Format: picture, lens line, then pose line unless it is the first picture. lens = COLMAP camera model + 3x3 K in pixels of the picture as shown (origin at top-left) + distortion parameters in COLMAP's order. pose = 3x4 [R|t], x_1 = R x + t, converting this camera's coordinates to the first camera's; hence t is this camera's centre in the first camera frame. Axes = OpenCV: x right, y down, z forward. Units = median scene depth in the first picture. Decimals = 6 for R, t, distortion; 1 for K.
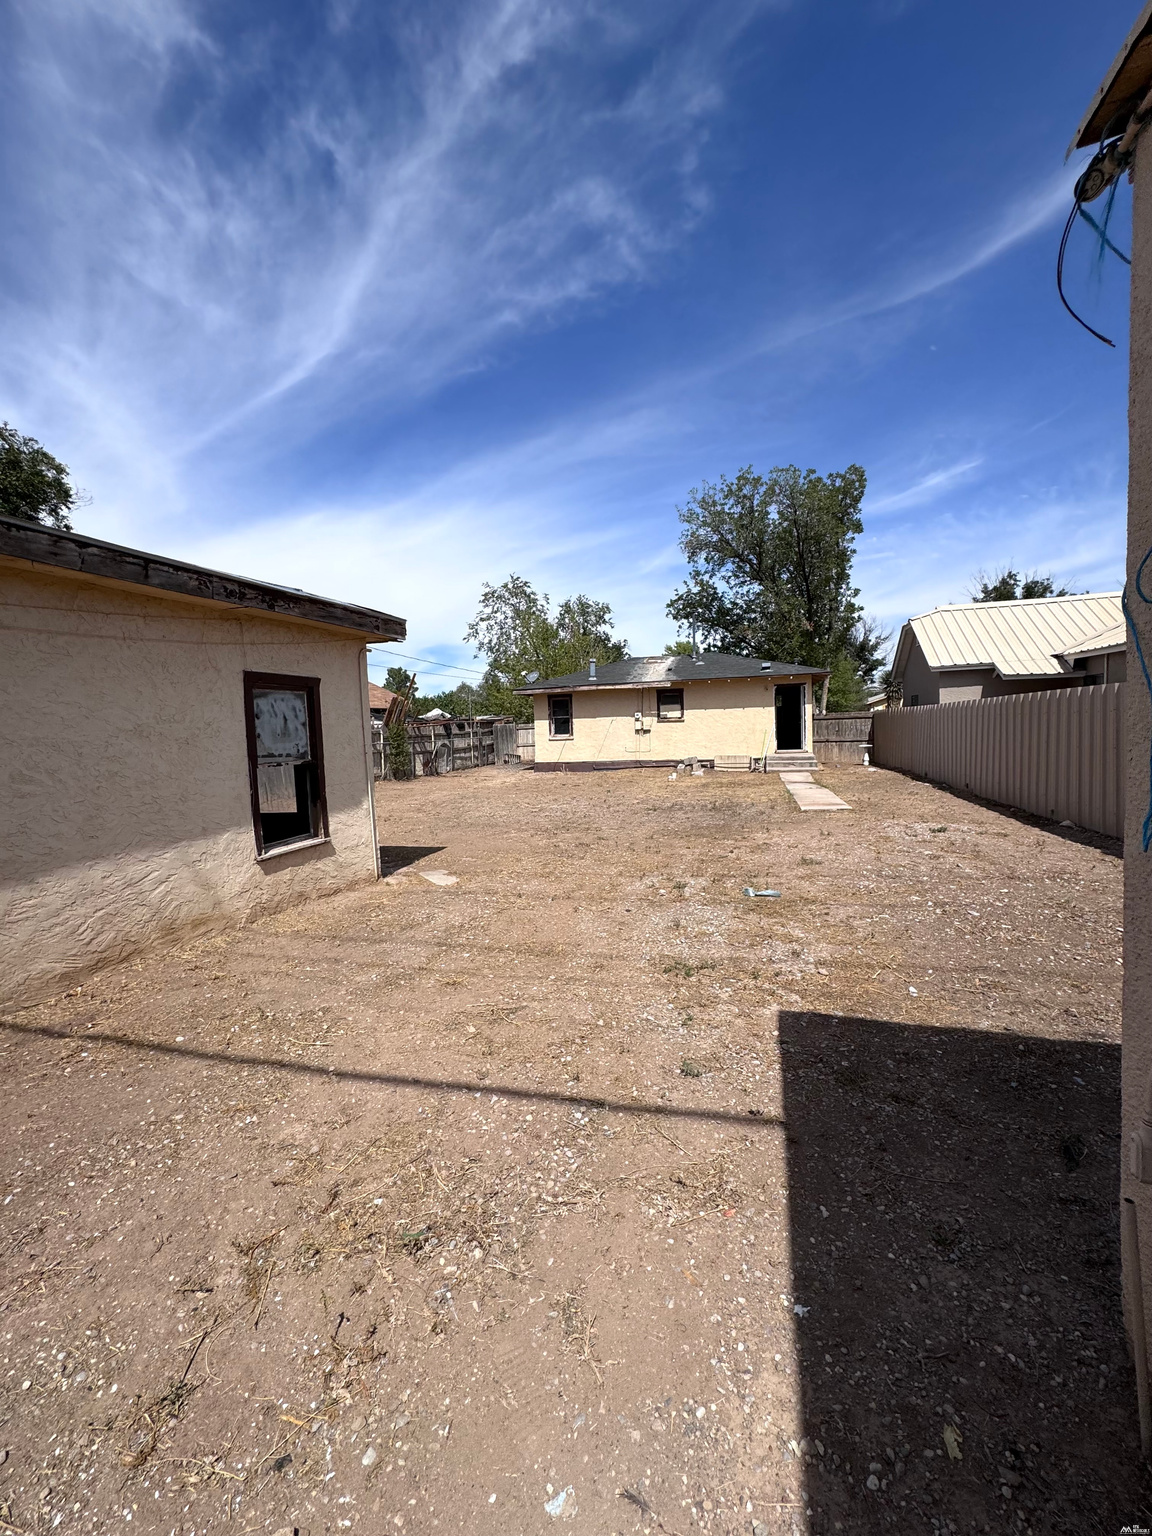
lens RADIAL K [[612.6, 0, 579.4], [0, 612.6, 767.9], [0, 0, 1]] dist [-0.003832, 0.000743]
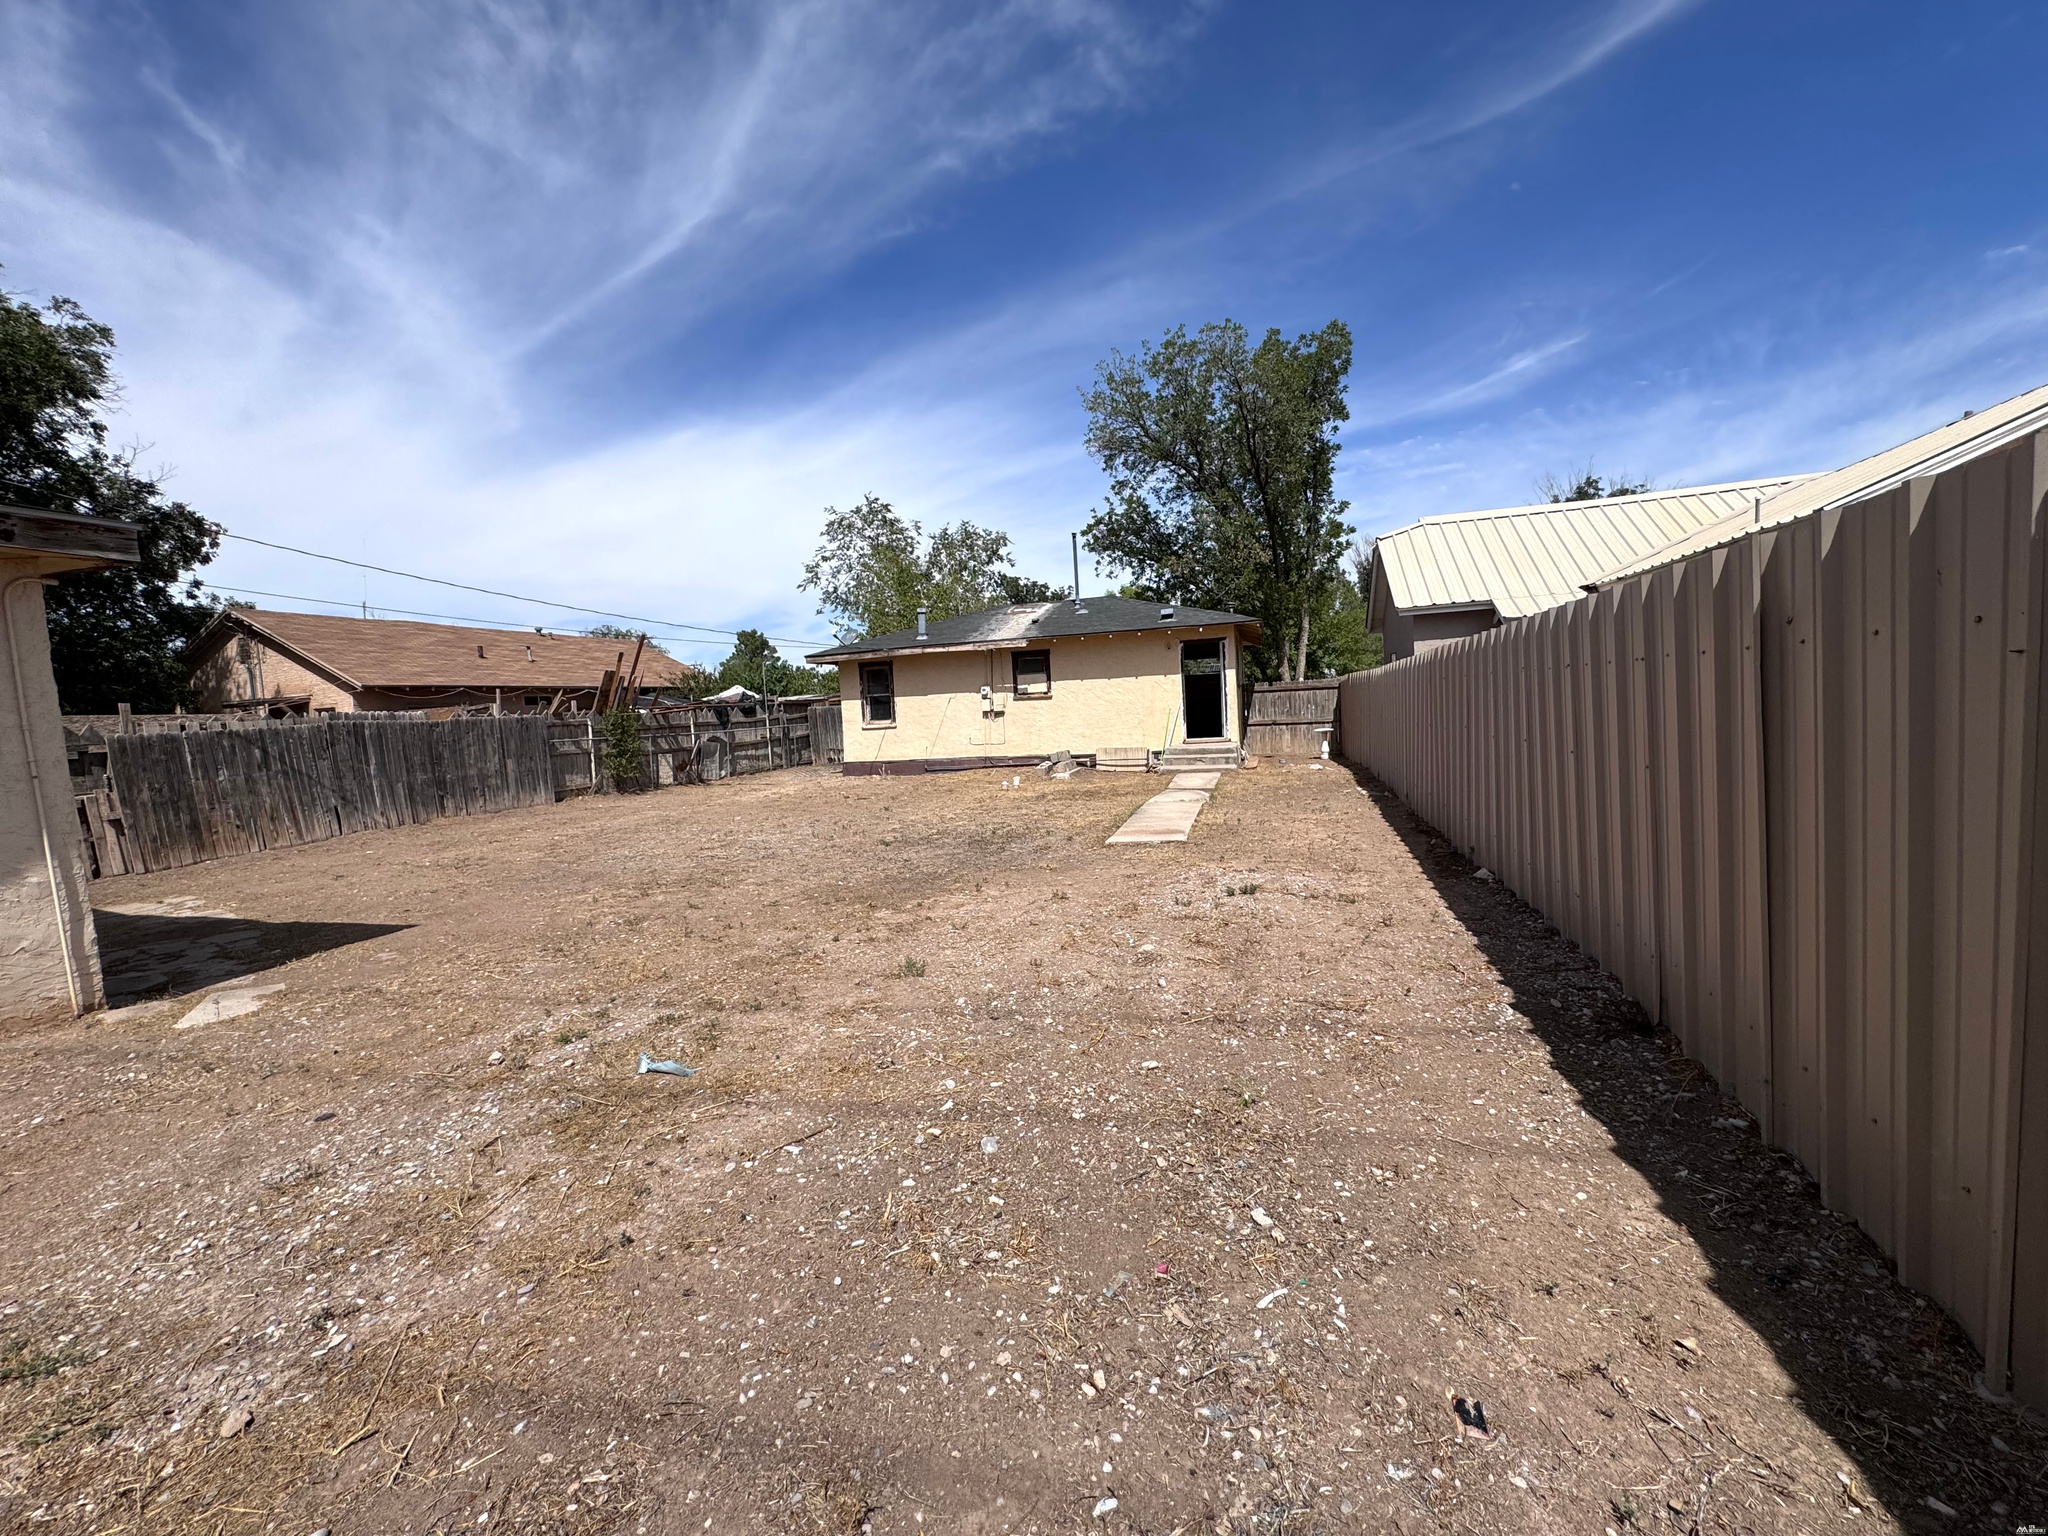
lens RADIAL K [[816.9, 0, 1028.3], [0, 816.9, 766.6], [0, 0, 1]] dist [-0.003832, 0.000743]
pose [[0.999671, -0.016137, -0.019946, 0.151476], [0.016280, 0.999843, 0.007037, -0.007067], [0.019829, -0.007359, 0.999776, 0.094195]]
